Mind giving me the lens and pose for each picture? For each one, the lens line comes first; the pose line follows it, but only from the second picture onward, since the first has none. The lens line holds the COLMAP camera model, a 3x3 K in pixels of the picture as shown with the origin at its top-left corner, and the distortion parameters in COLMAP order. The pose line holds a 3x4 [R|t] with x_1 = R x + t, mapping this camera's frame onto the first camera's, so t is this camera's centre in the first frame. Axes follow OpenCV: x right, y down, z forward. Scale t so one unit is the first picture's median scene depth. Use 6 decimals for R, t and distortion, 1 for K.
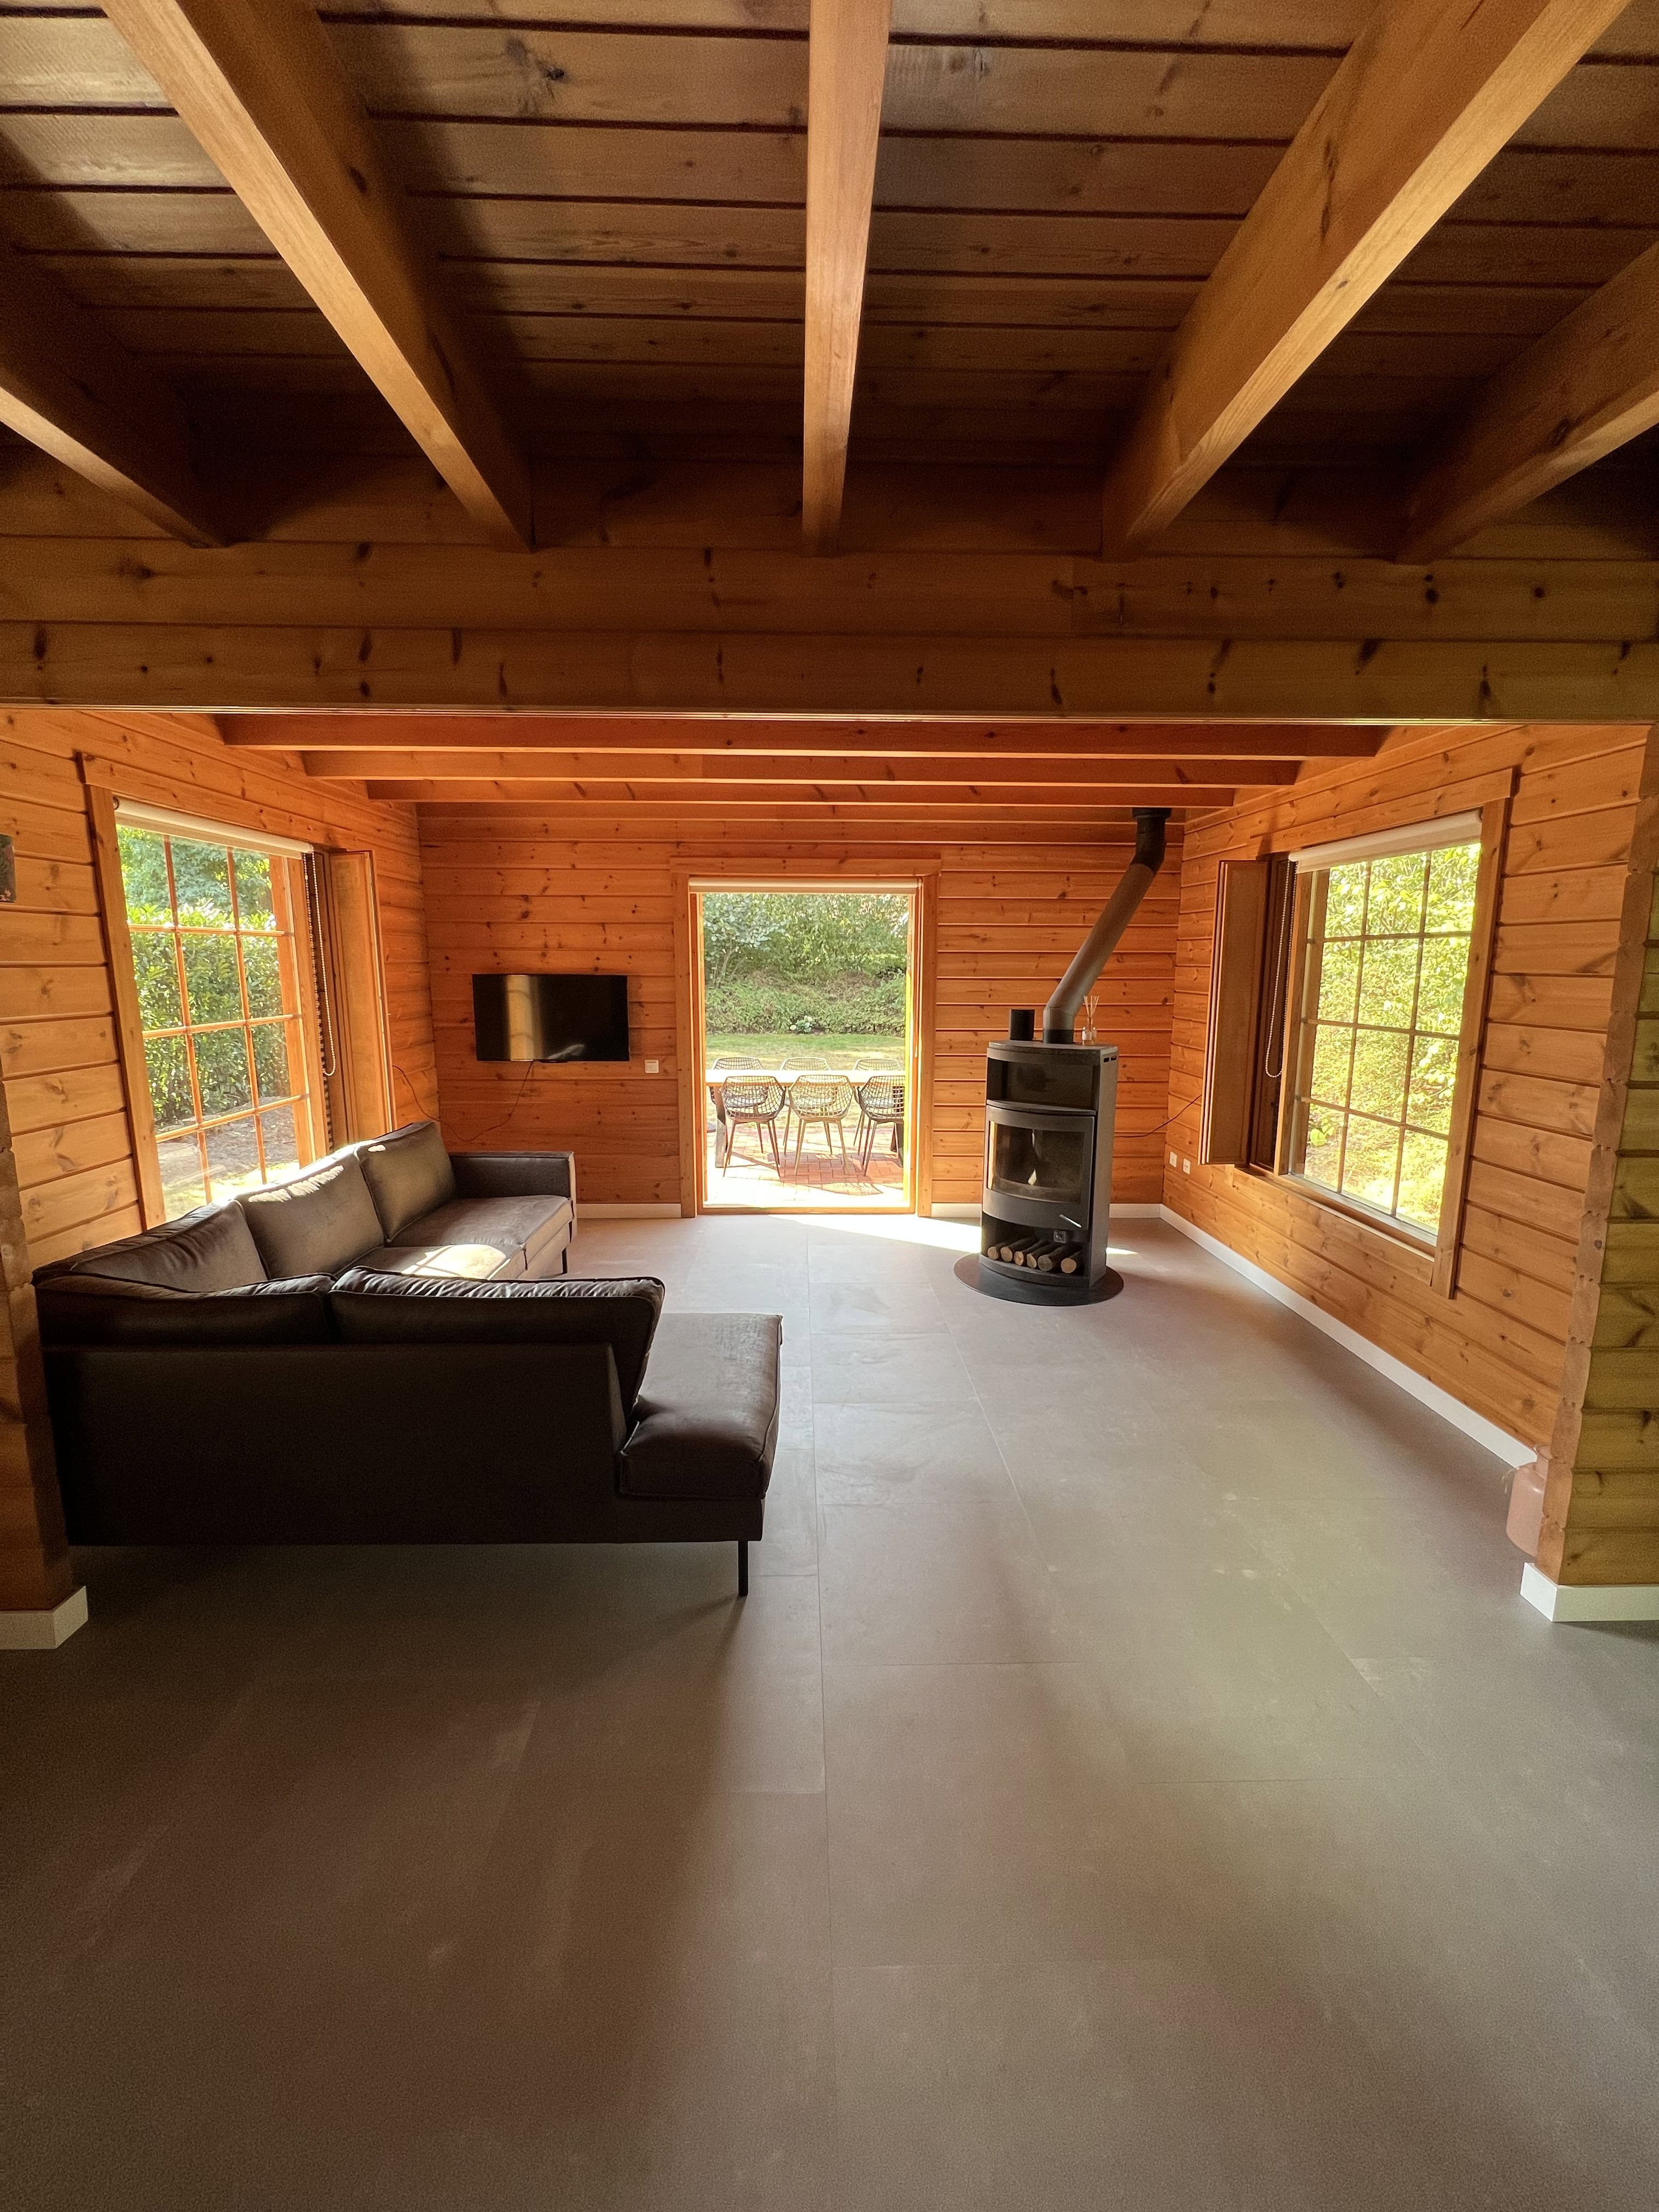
lens RADIAL K [[897.9, 0, 825.2], [0, 897.9, 1104.3], [0, 0, 1]] dist [-0.001564, -0.000291]
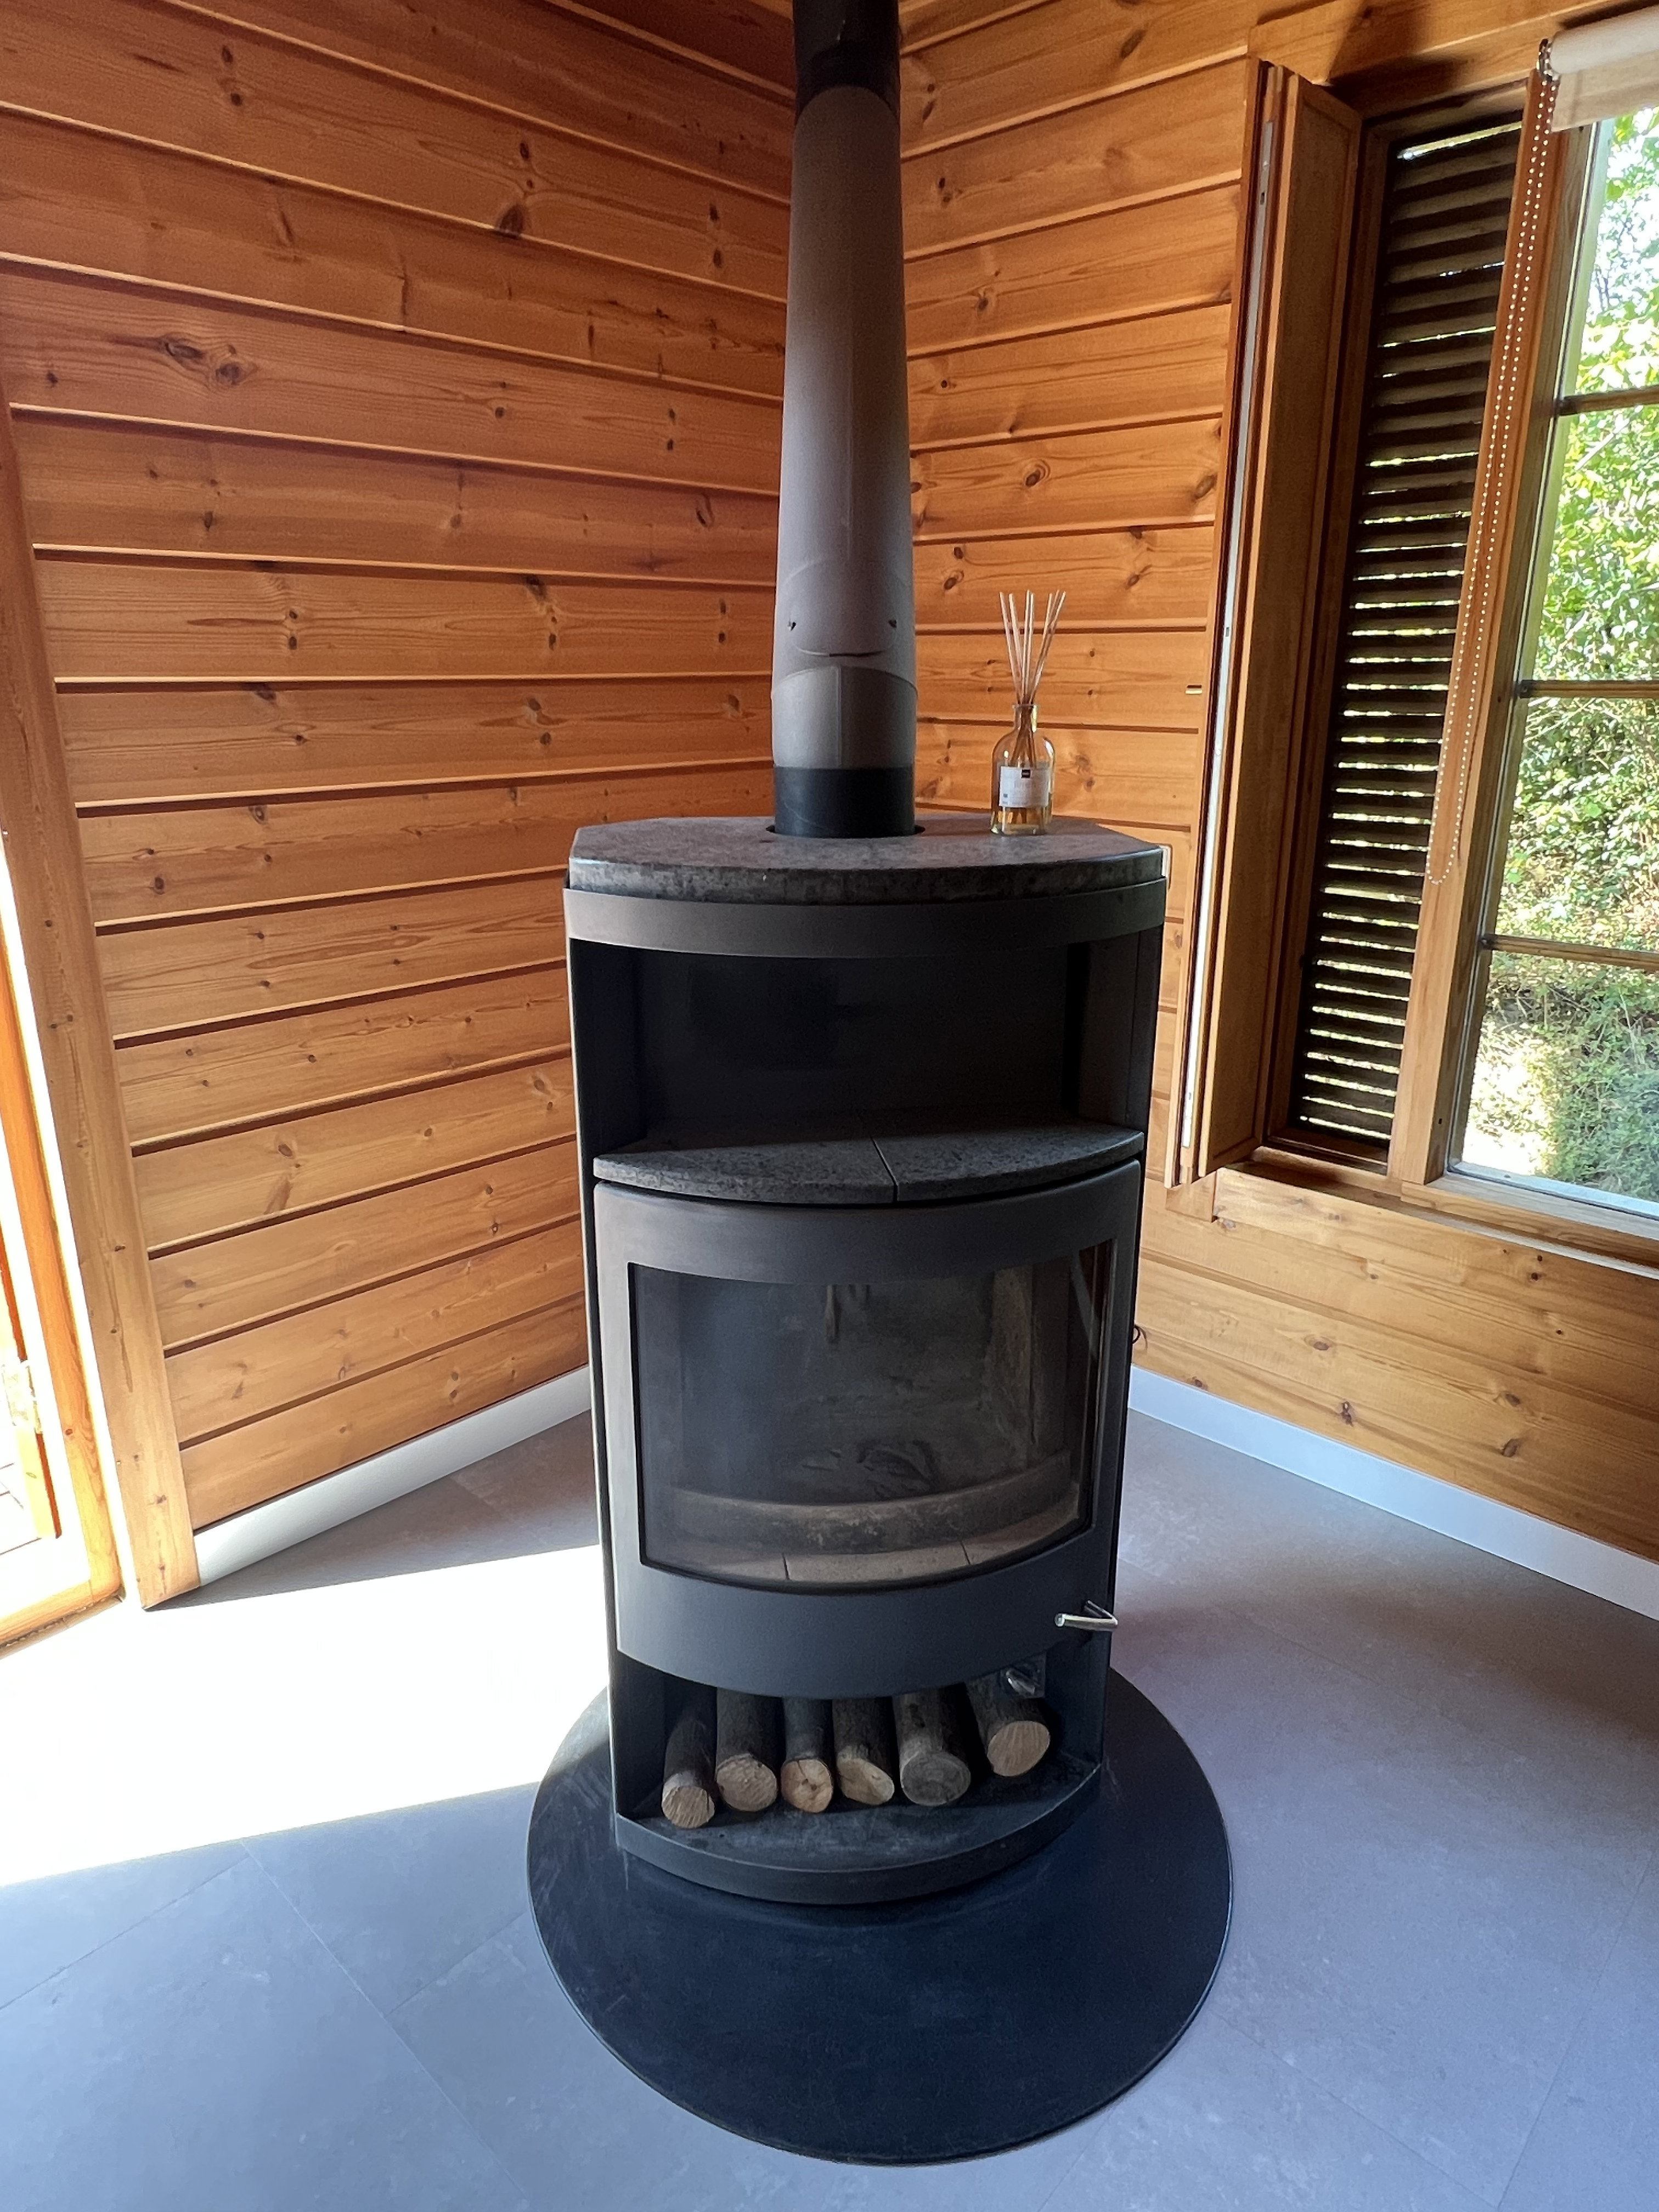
lens RADIAL K [[1384.3, 0, 828.3], [0, 1384.3, 1104.8], [0, 0, 1]] dist [-0.000045, 0.001920]
pose [[0.709381, -0.216482, 0.670756, 0.016770], [0.117801, 0.974693, 0.189991, -0.057141], [-0.694911, -0.055760, 0.716931, 0.648753]]
